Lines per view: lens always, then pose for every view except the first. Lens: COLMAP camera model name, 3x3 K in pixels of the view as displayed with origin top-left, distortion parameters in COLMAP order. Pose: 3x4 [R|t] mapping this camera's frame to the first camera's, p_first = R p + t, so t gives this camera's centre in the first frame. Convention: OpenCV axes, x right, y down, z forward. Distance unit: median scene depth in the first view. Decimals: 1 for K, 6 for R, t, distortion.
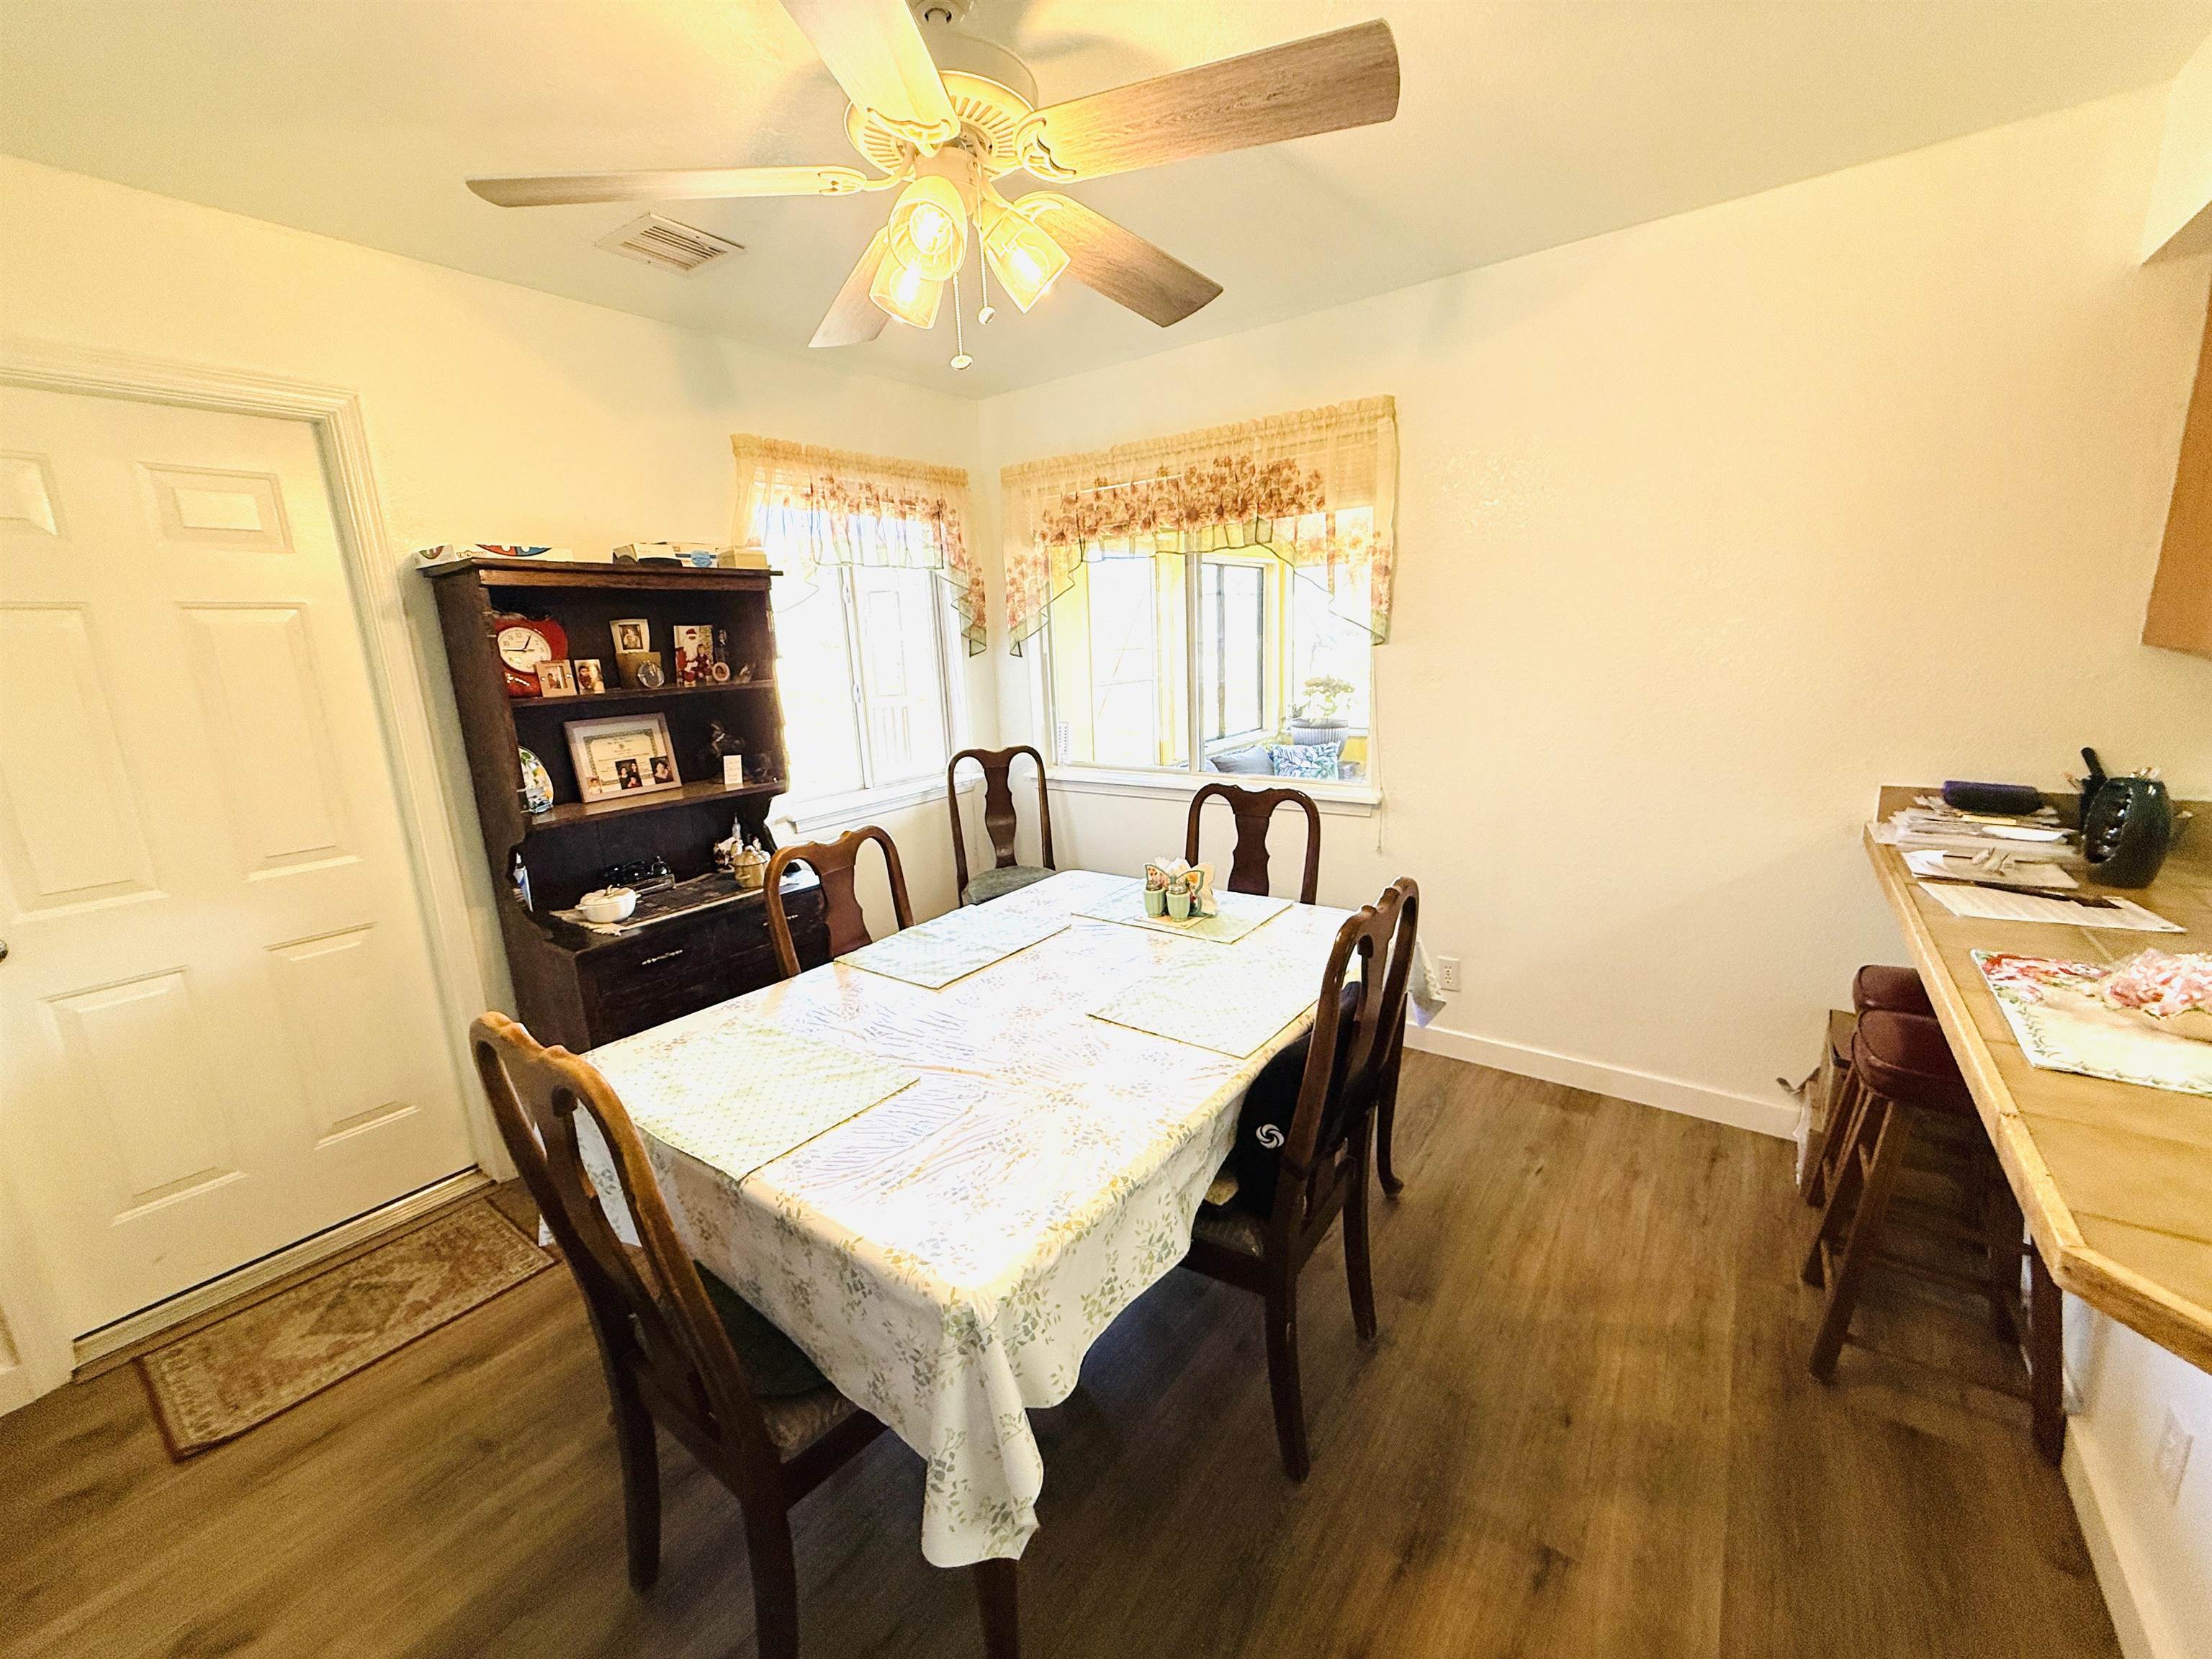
lens RADIAL K [[885.1, 0, 1094.7], [0, 885.1, 823.1], [0, 0, 1]] dist [-0.001557, -0.000172]
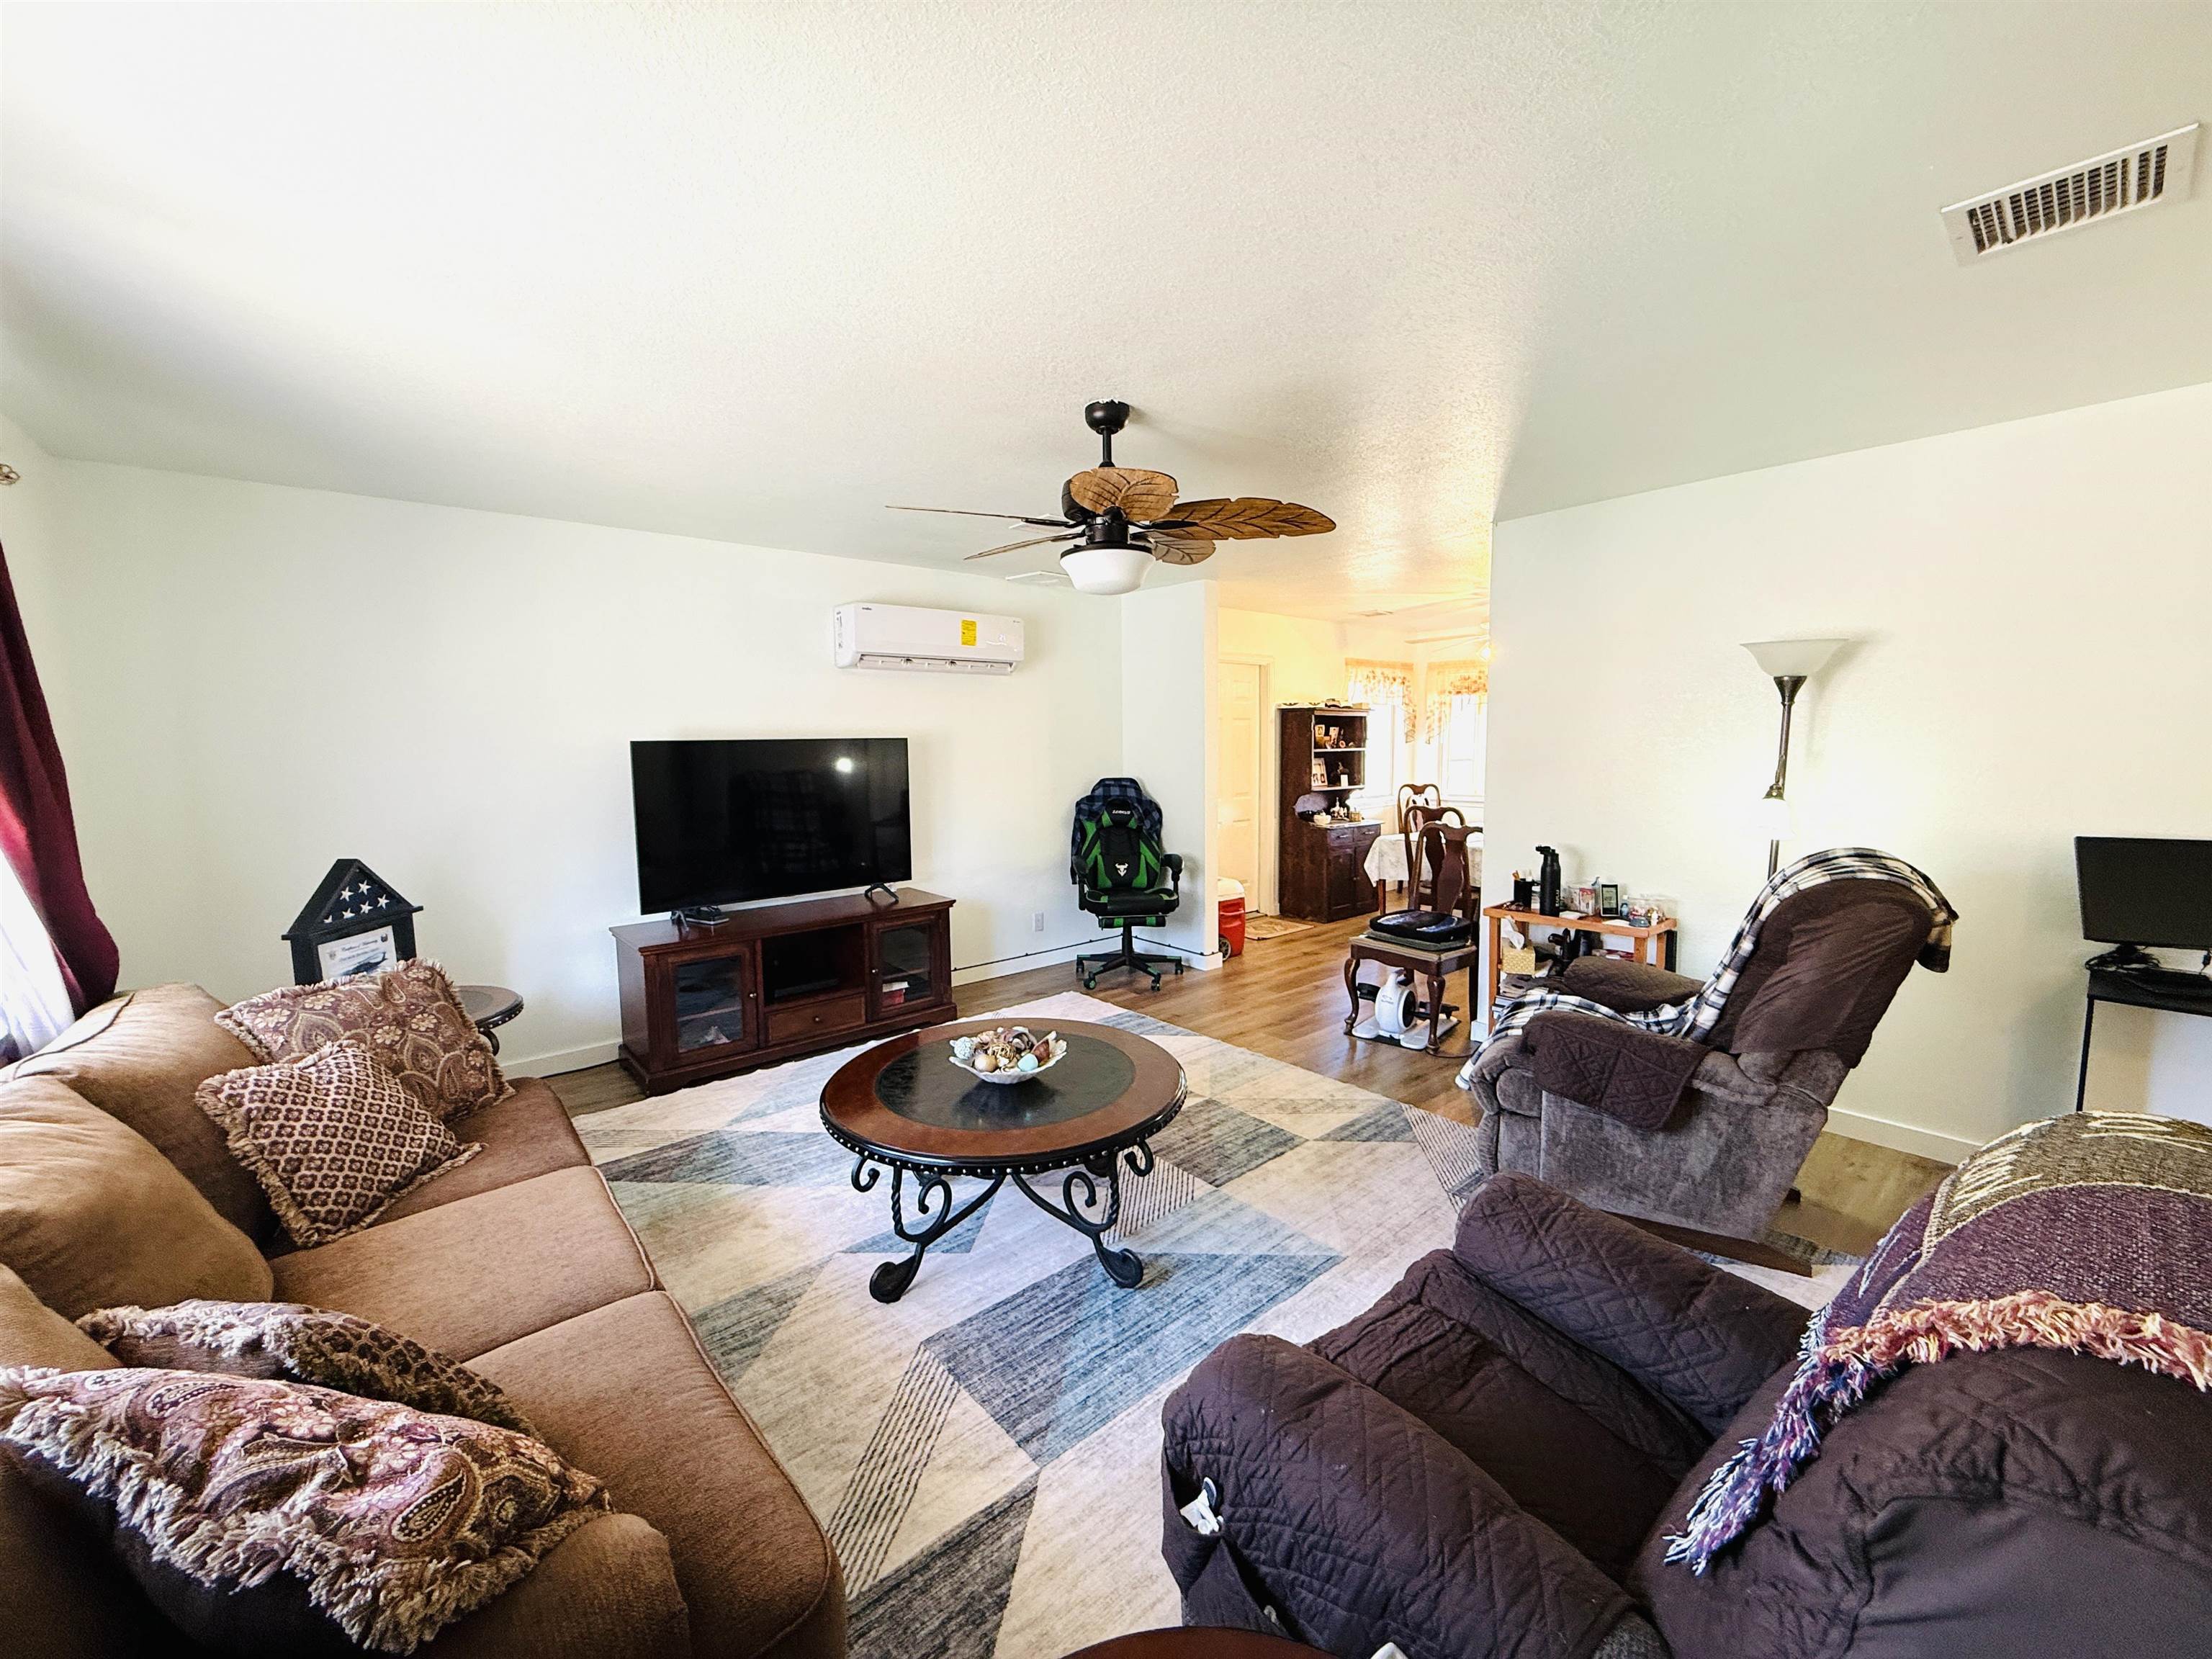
lens RADIAL K [[885.1, 0, 1094.7], [0, 885.1, 823.1], [0, 0, 1]] dist [-0.001557, -0.000172]
pose [[0.976092, 0.055337, -0.210194, -0.577852], [-0.077295, 0.992208, -0.097722, 0.389212], [0.203148, 0.111633, 0.972764, -1.752981]]
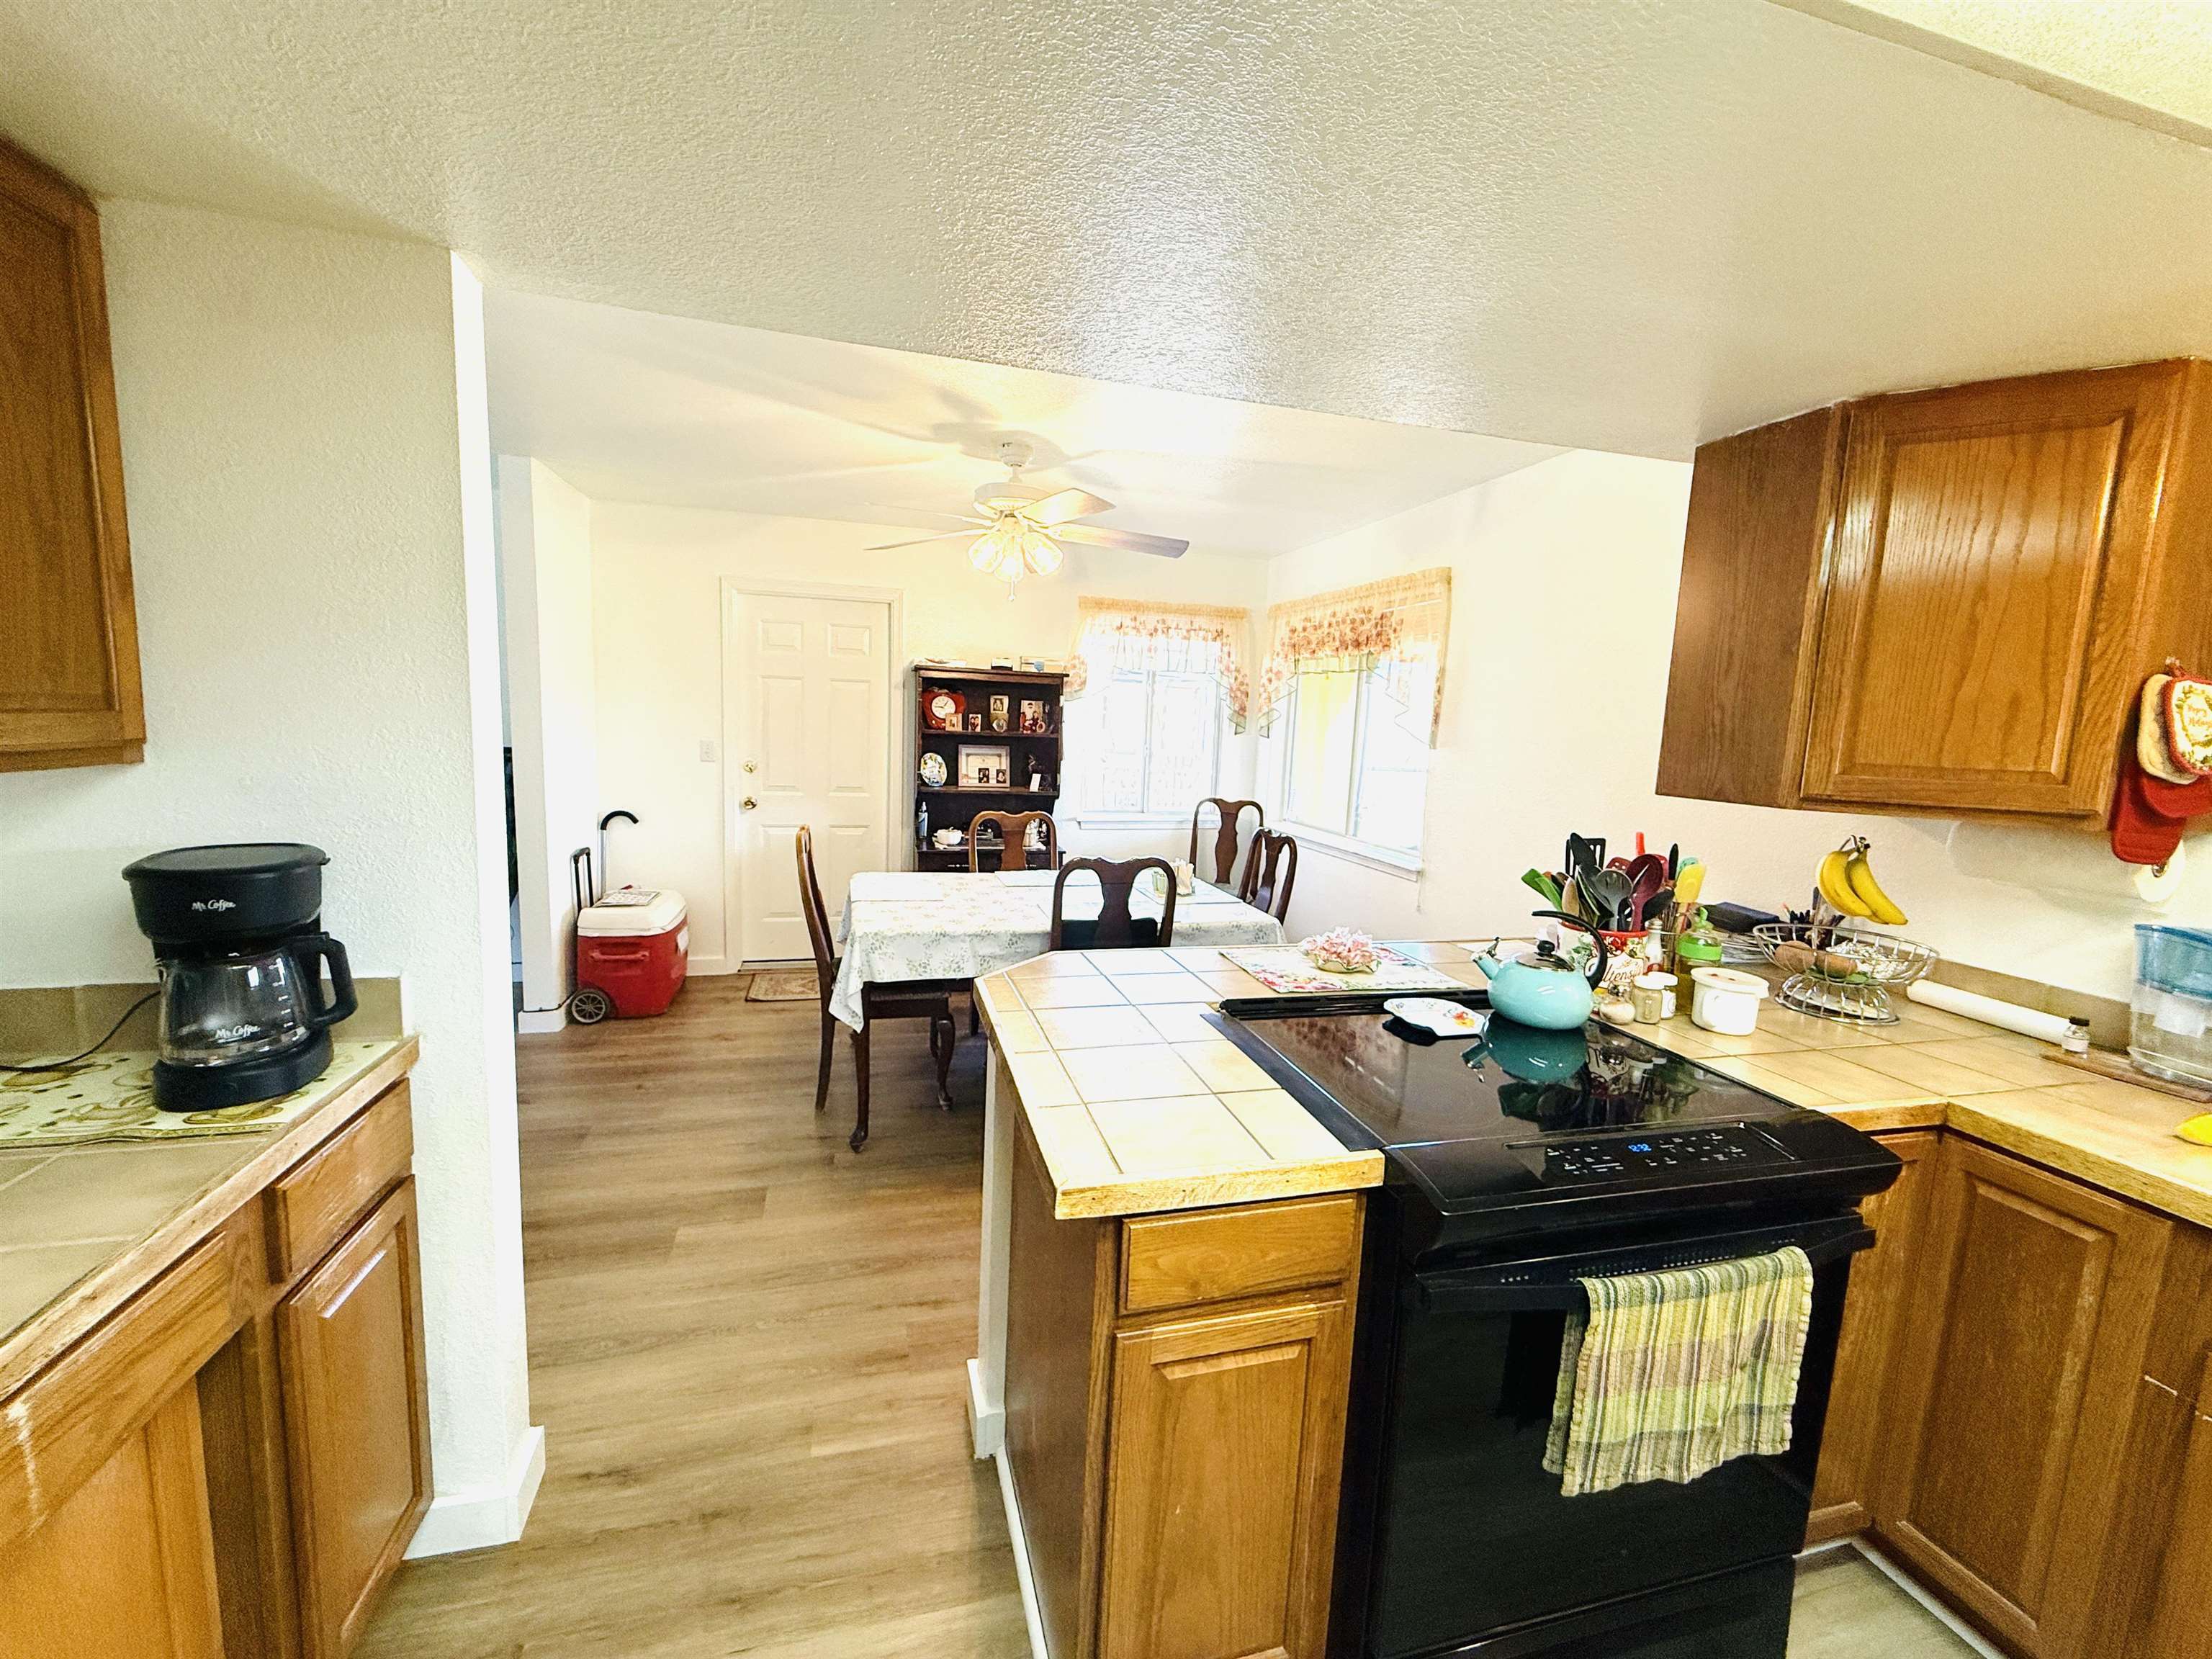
lens RADIAL K [[885.1, 0, 1094.7], [0, 885.1, 823.1], [0, 0, 1]] dist [-0.001557, -0.000172]
pose [[0.779071, 0.148367, -0.609127, 0.774421], [-0.201030, 0.979409, -0.018559, 0.029668], [0.593831, 0.136912, 0.792855, -0.323052]]
